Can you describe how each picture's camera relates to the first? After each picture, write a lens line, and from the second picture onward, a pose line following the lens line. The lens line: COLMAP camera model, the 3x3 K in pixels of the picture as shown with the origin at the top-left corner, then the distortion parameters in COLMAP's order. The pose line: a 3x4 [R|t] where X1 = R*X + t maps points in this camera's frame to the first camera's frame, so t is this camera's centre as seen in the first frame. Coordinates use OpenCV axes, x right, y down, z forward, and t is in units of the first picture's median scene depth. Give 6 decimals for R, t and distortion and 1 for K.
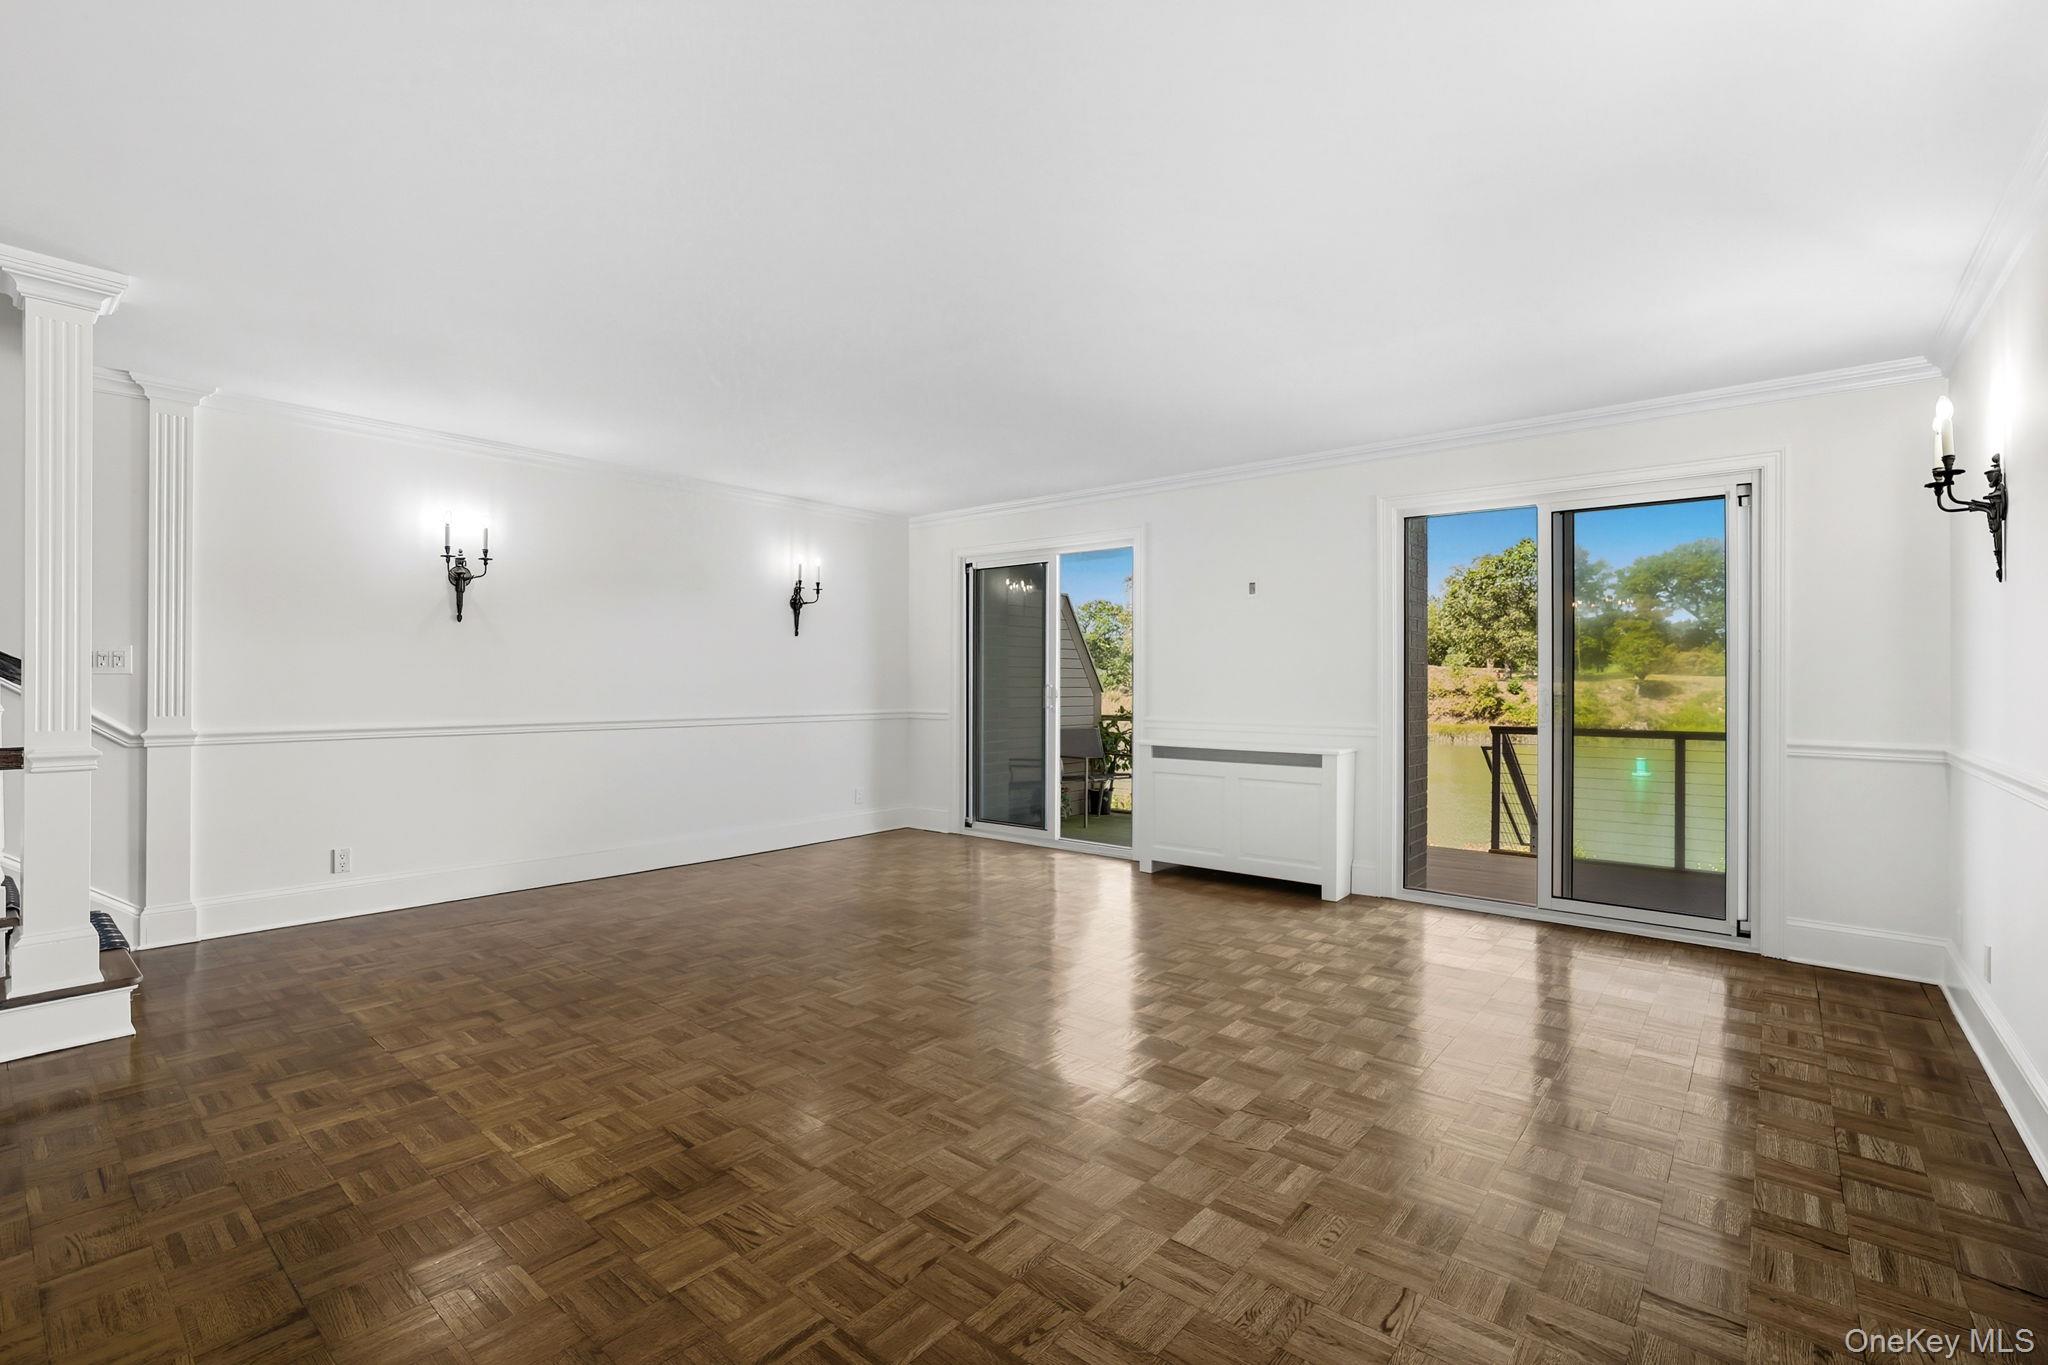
lens RADIAL K [[934.0, 0, 1013.3], [0, 934.0, 683.2], [0, 0, 1]] dist [-0.027403, 0.015986]
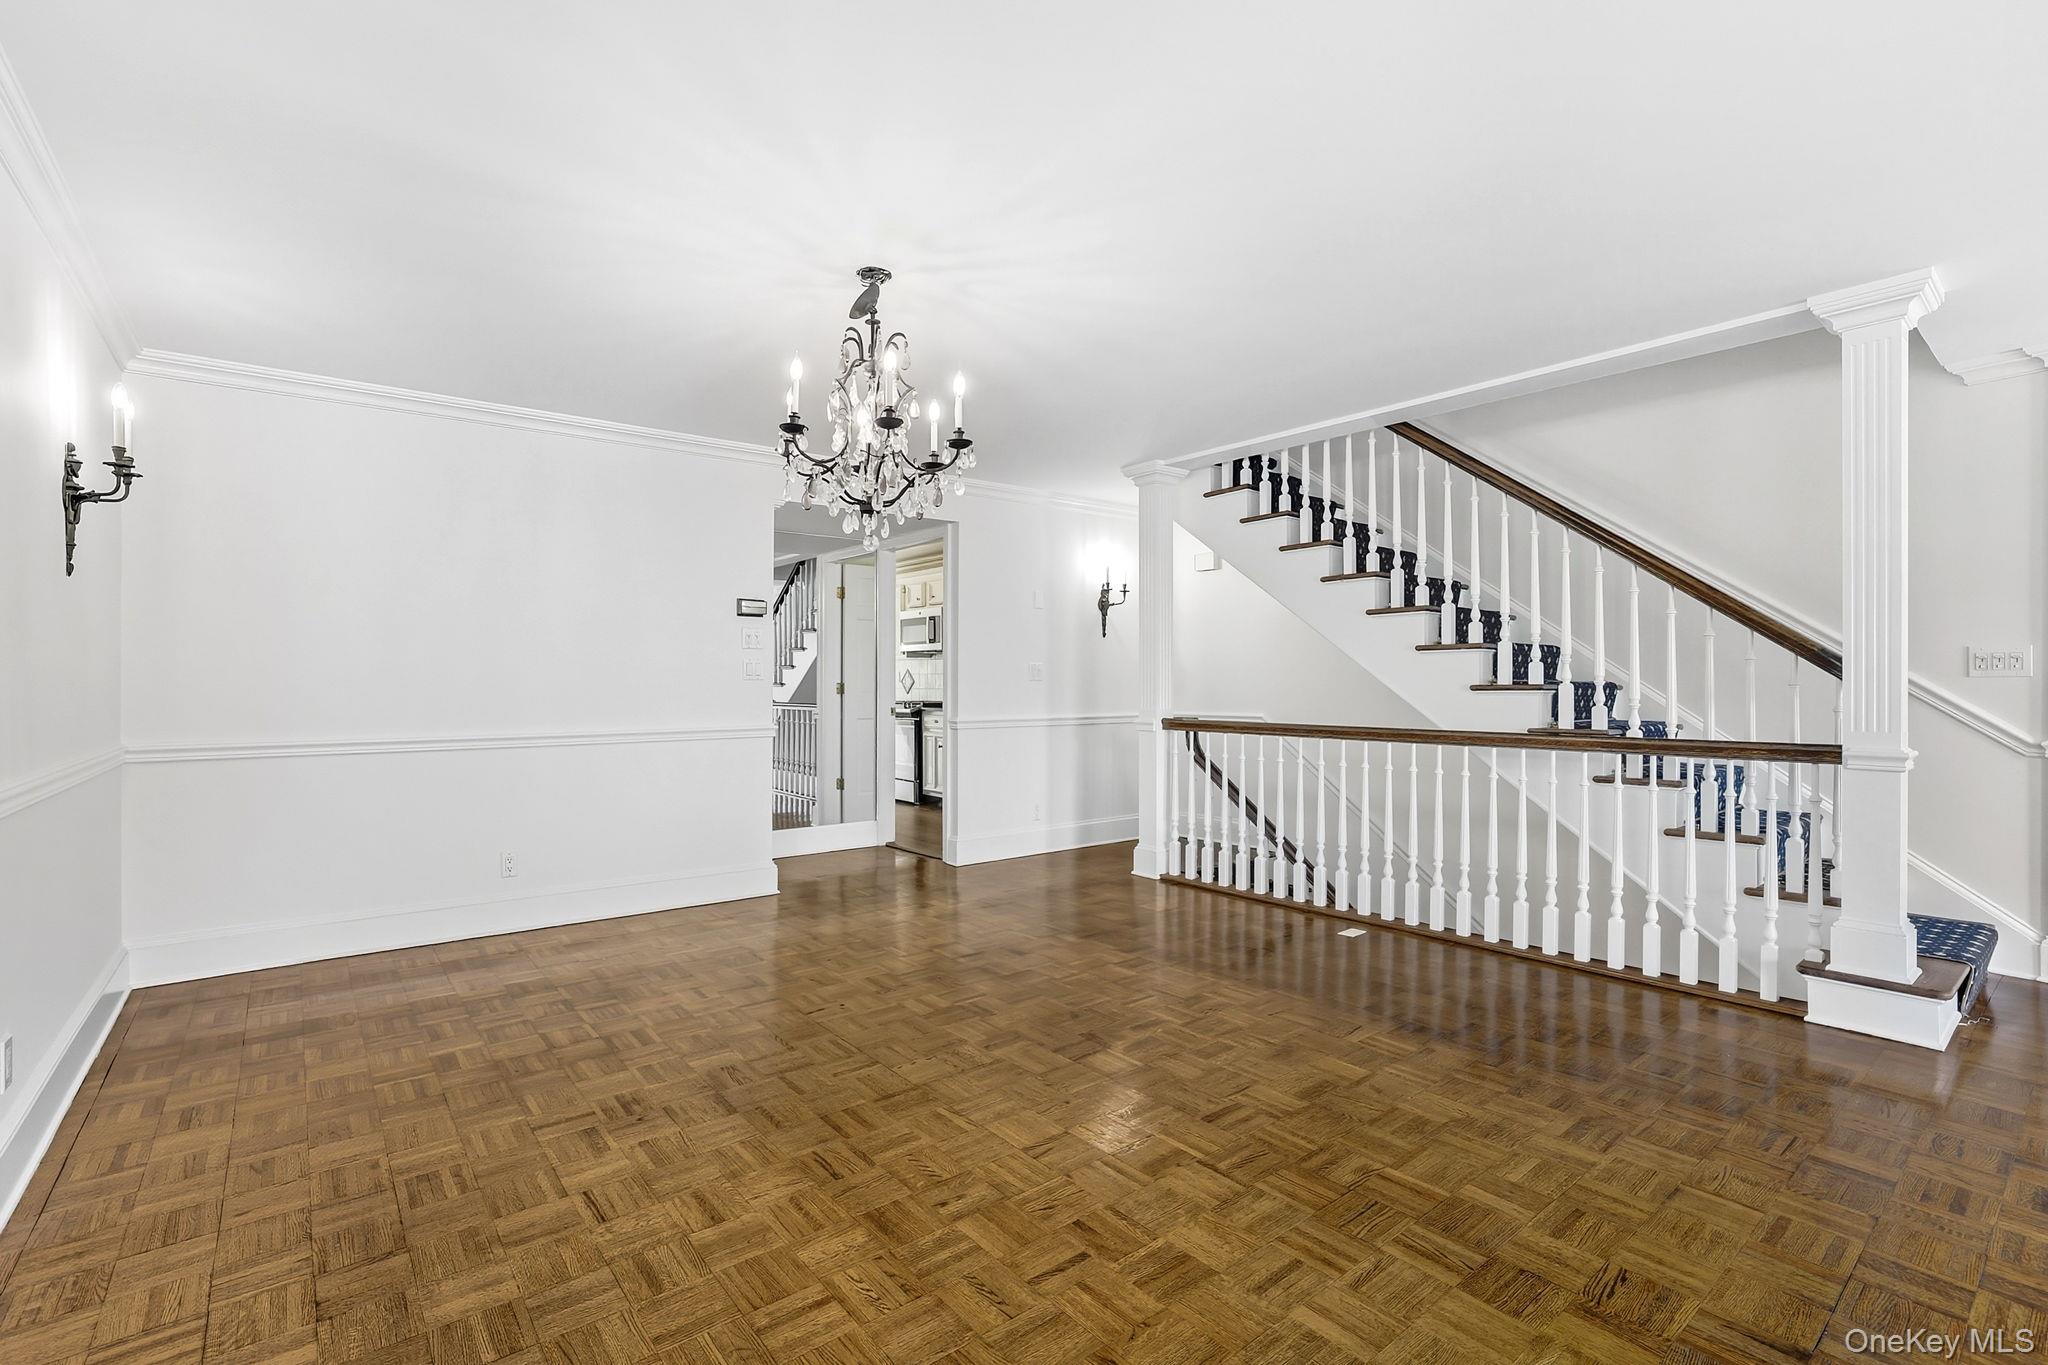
lens RADIAL K [[946.9, 0, 1012.8], [0, 946.9, 689.9], [0, 0, 1]] dist [-0.027911, 0.017038]
pose [[-0.213451, -0.000139, -0.976954, 0.271652], [0.000868, 1.000000, -0.000332, 0.004812], [0.976953, -0.000918, -0.213451, 0.344276]]
